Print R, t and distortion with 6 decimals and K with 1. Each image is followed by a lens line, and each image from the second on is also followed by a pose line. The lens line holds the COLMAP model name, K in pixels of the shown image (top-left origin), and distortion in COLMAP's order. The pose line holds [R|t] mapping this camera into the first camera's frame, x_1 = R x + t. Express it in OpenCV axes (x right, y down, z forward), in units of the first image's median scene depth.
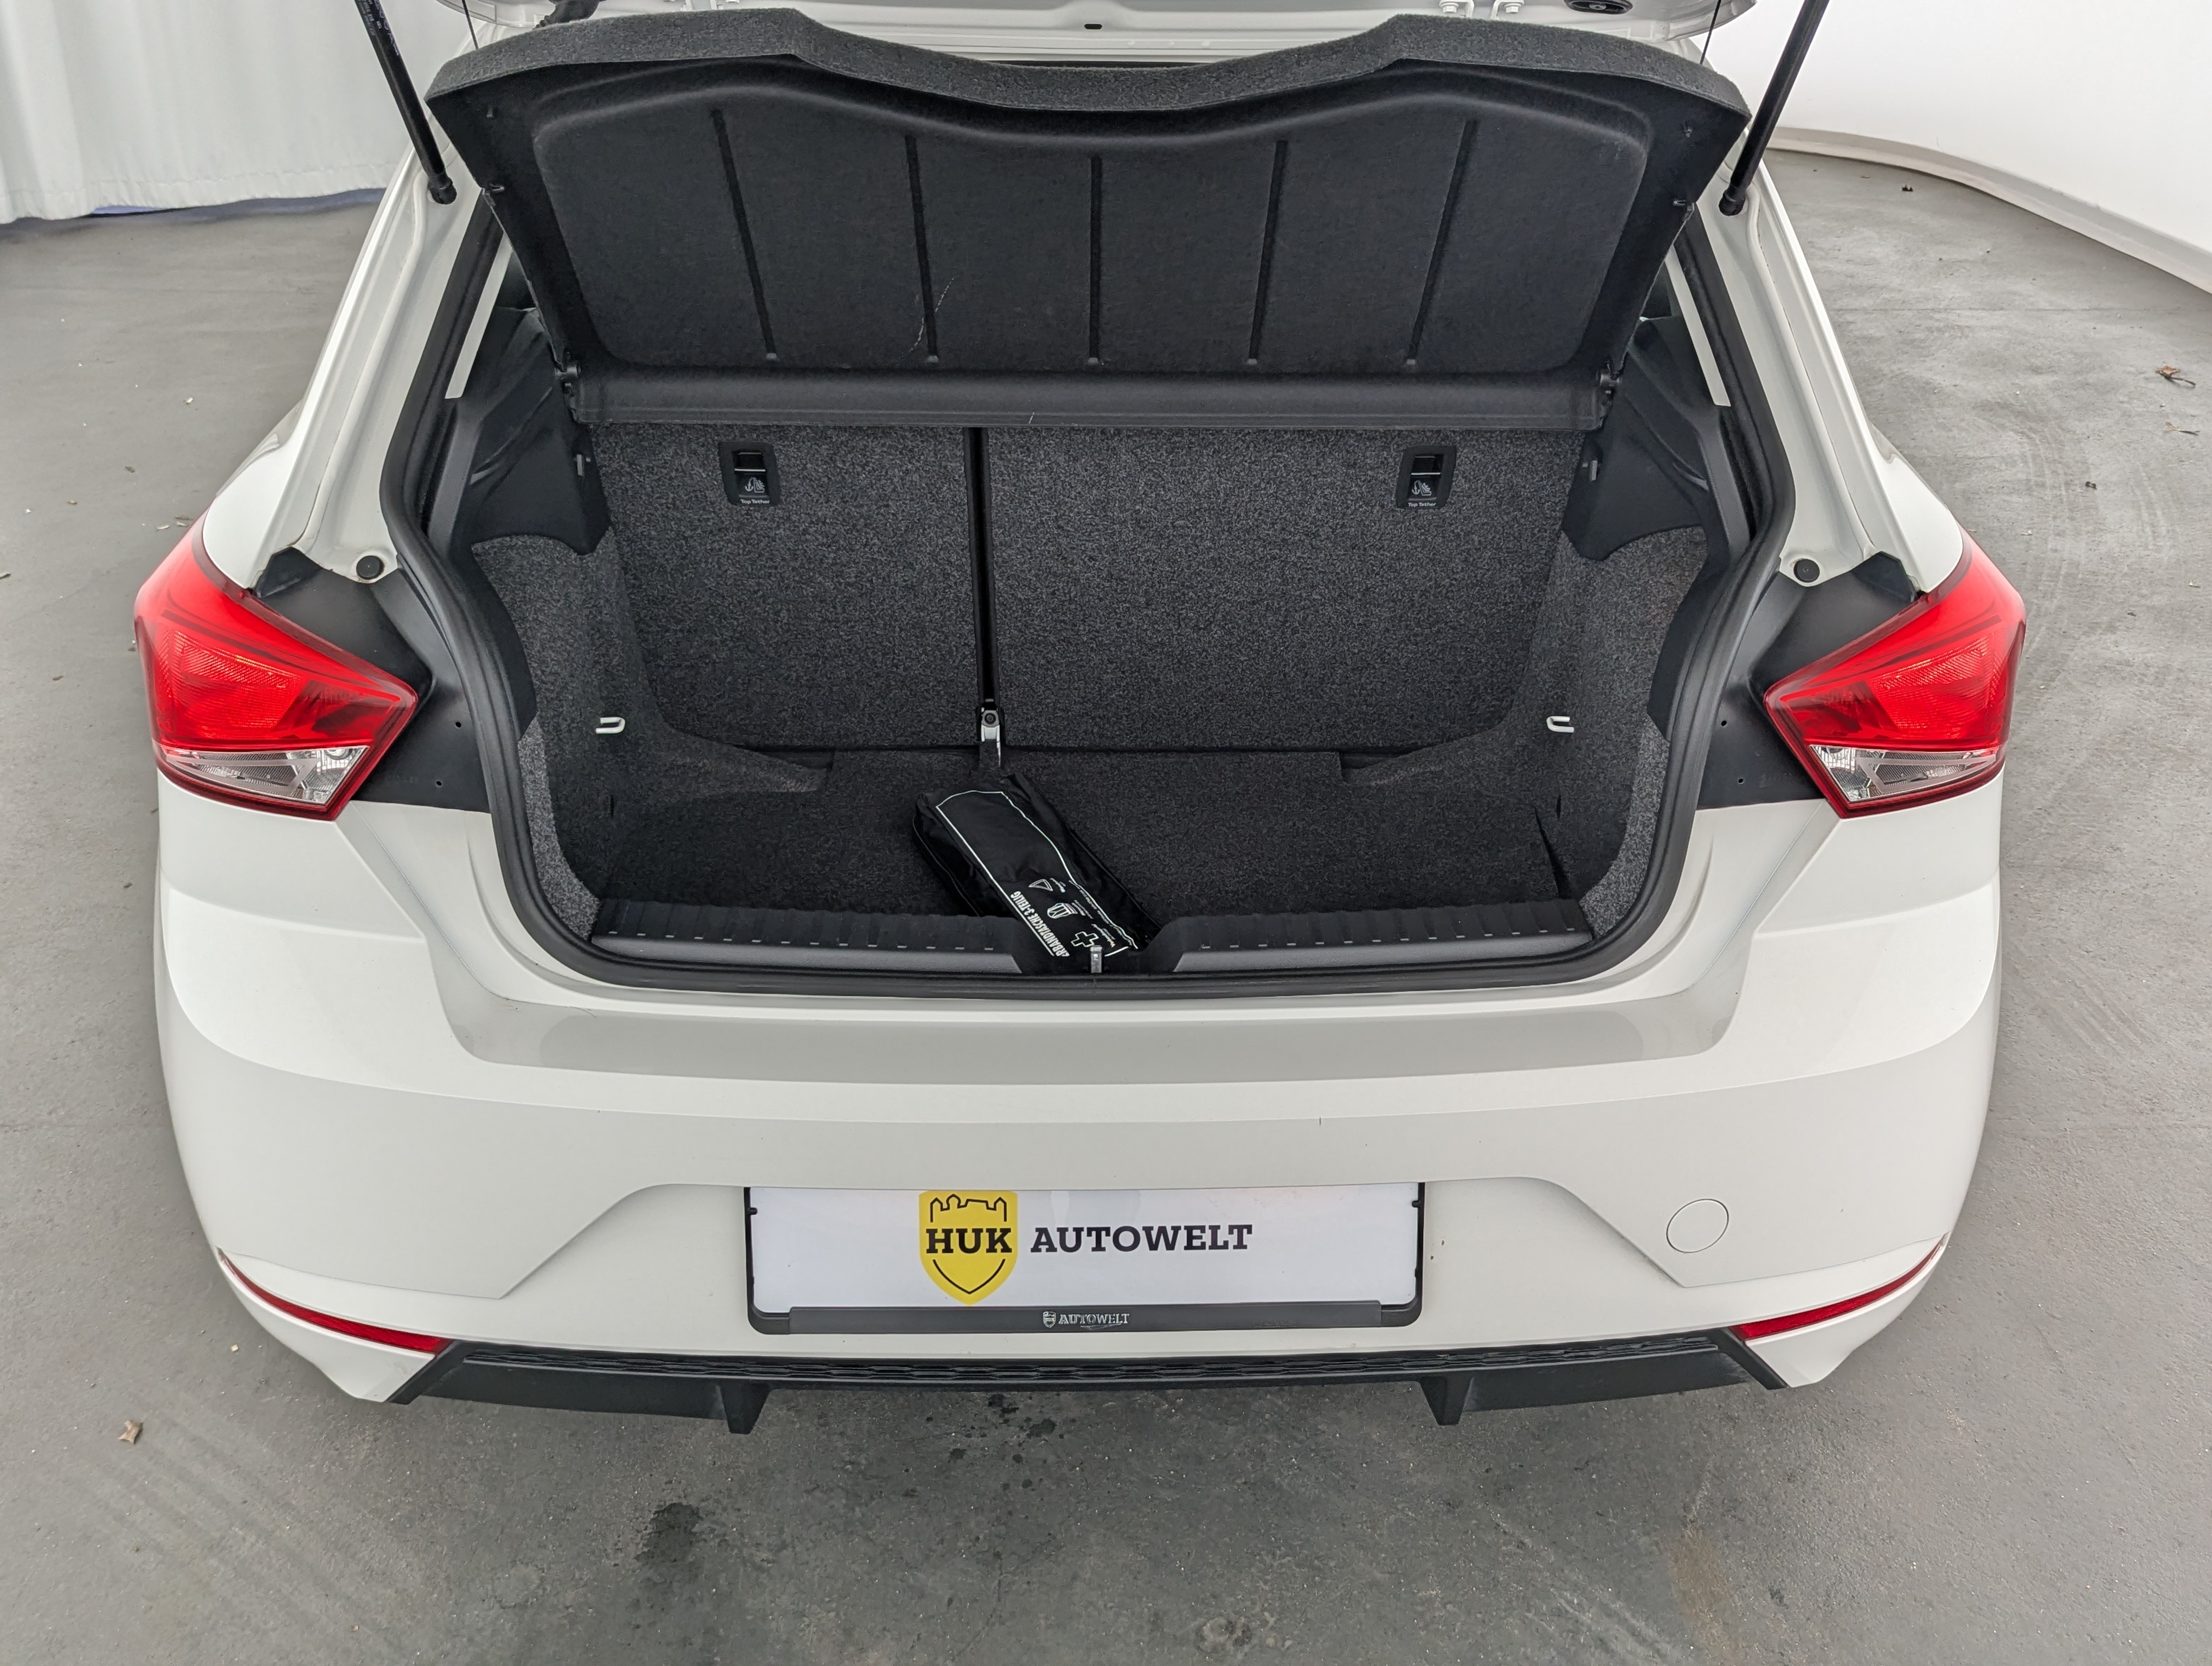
lens RADIAL K [[2113.7, 0, 1134.4], [0, 2113.7, 834.1], [0, 0, 1]] dist [0.059595, -0.020853]
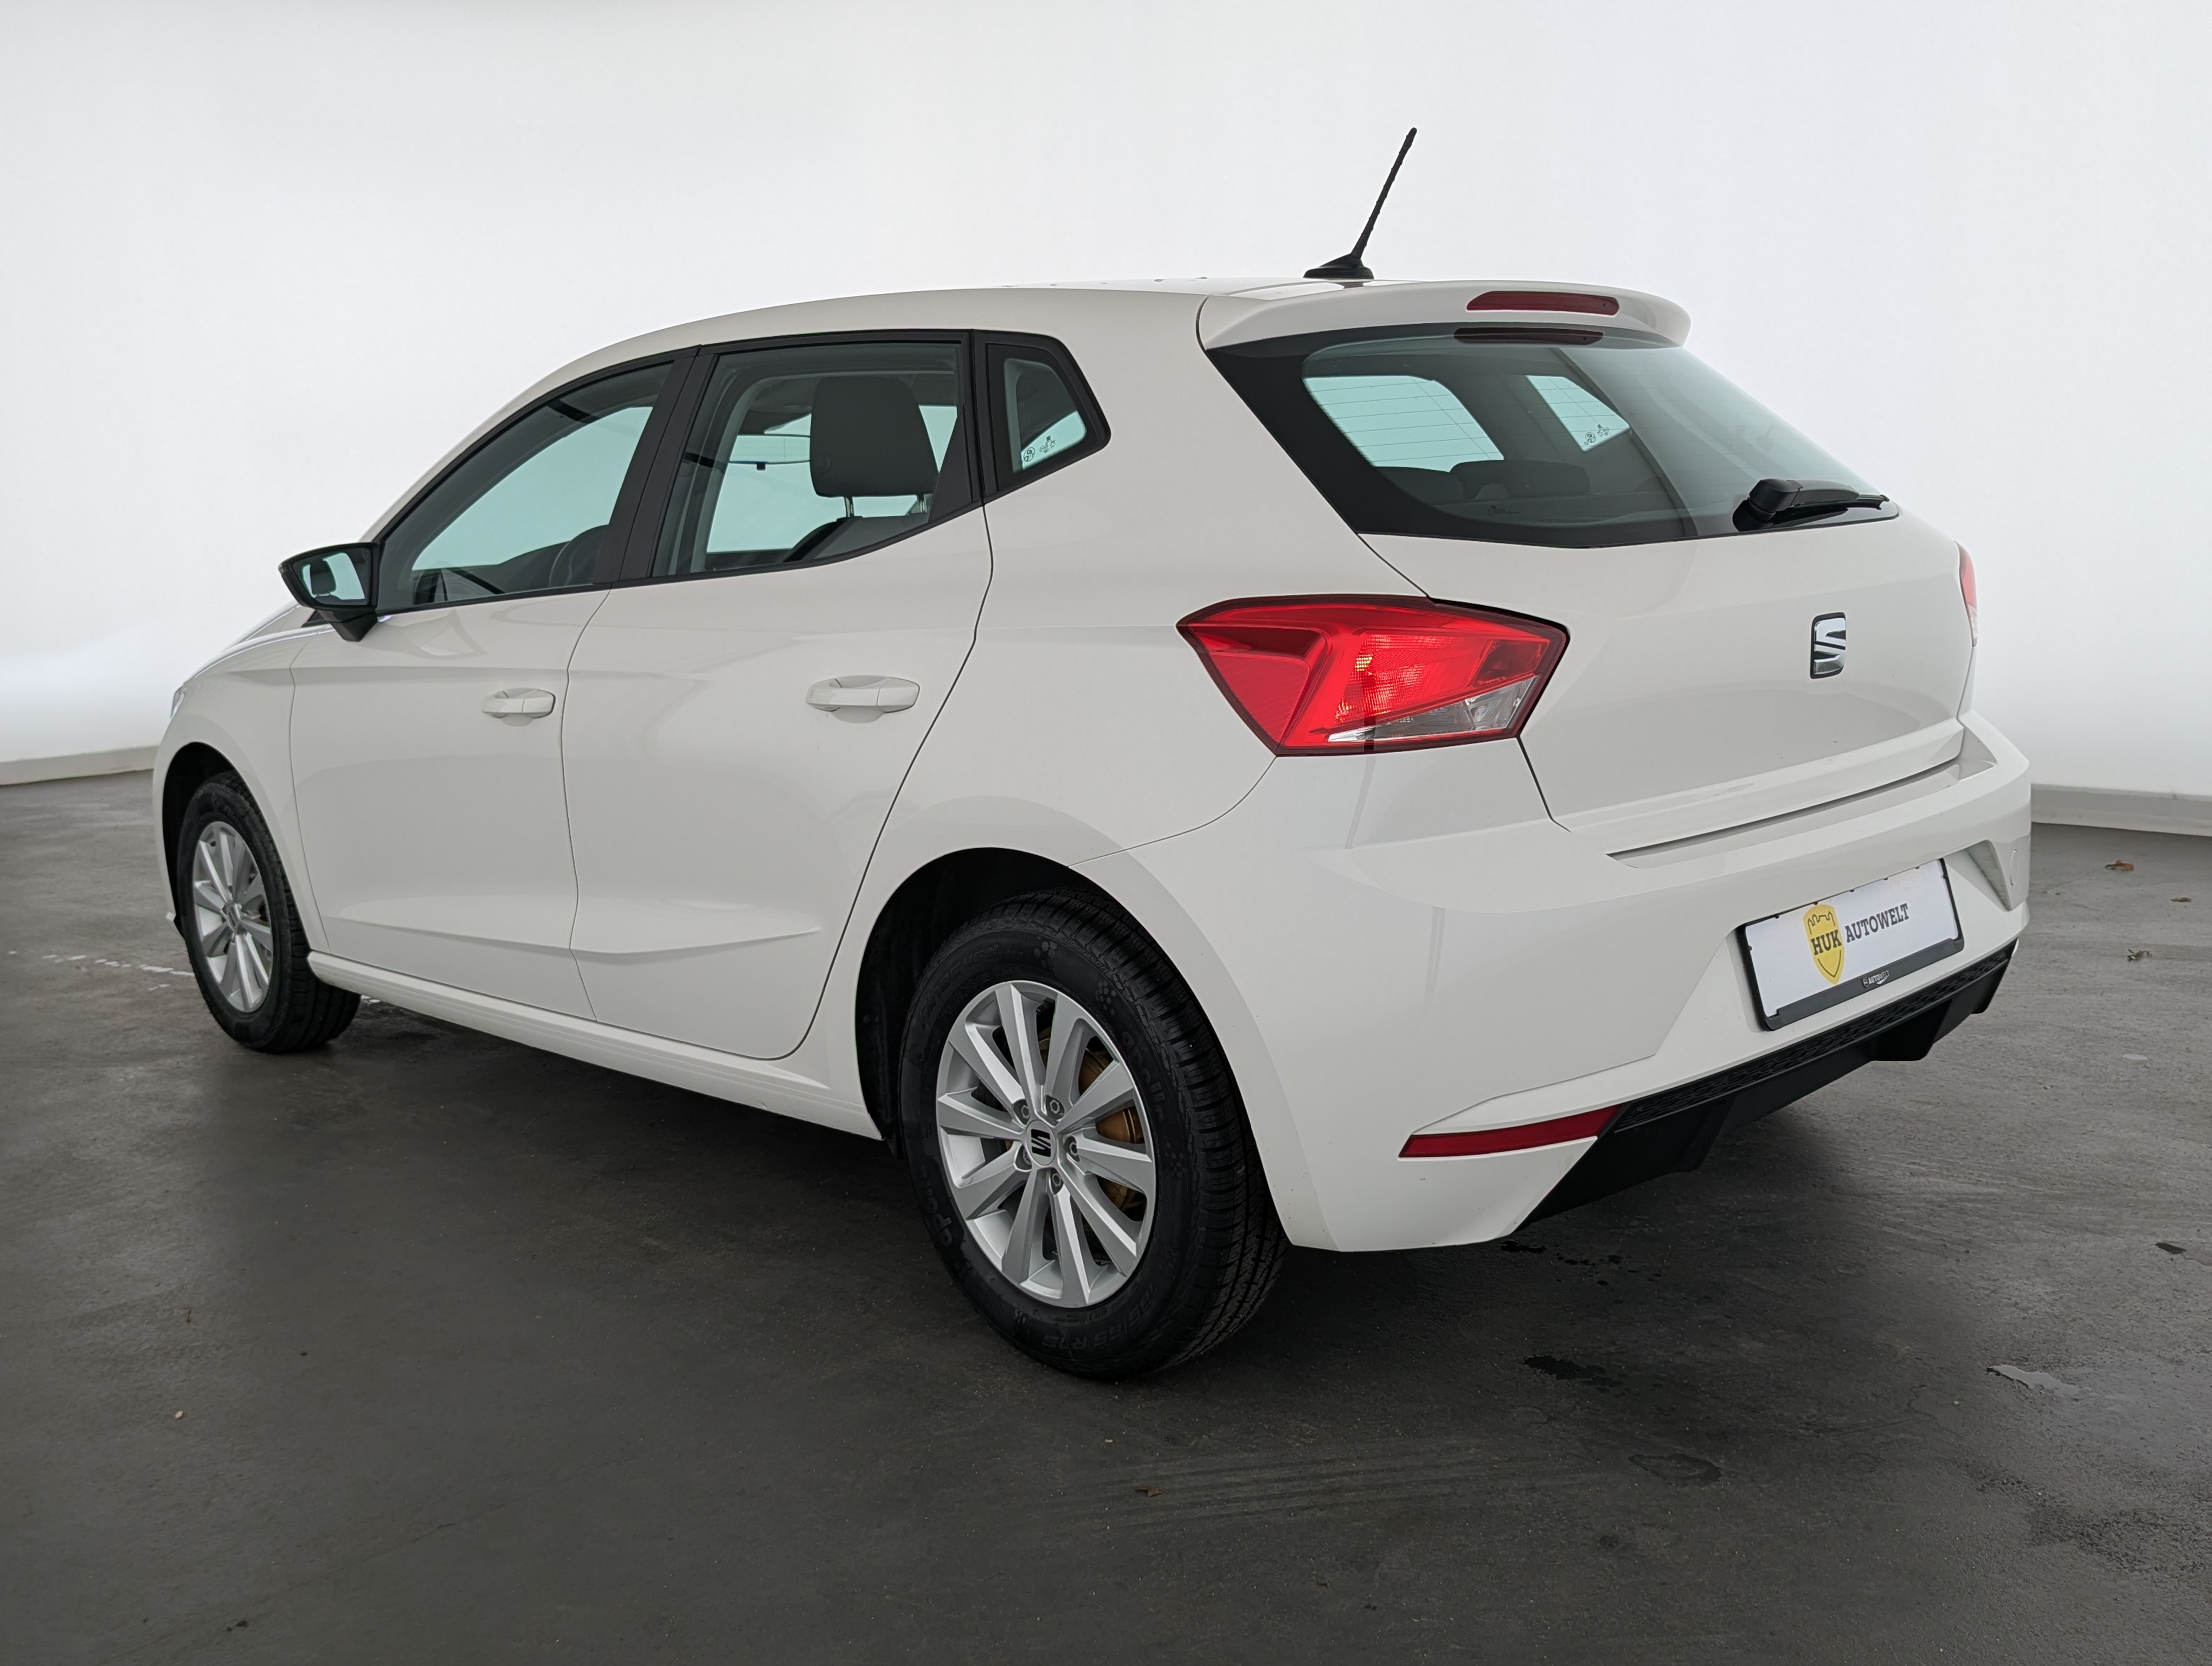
lens RADIAL K [[2113.7, 0, 1134.4], [0, 2113.7, 834.1], [0, 0, 1]] dist [0.059595, -0.020853]
pose [[0.725884, -0.158002, 0.669423, -1.459495], [0.364767, 0.913552, -0.179909, 0.207707], [-0.583127, 0.374777, 0.720767, 0.115403]]
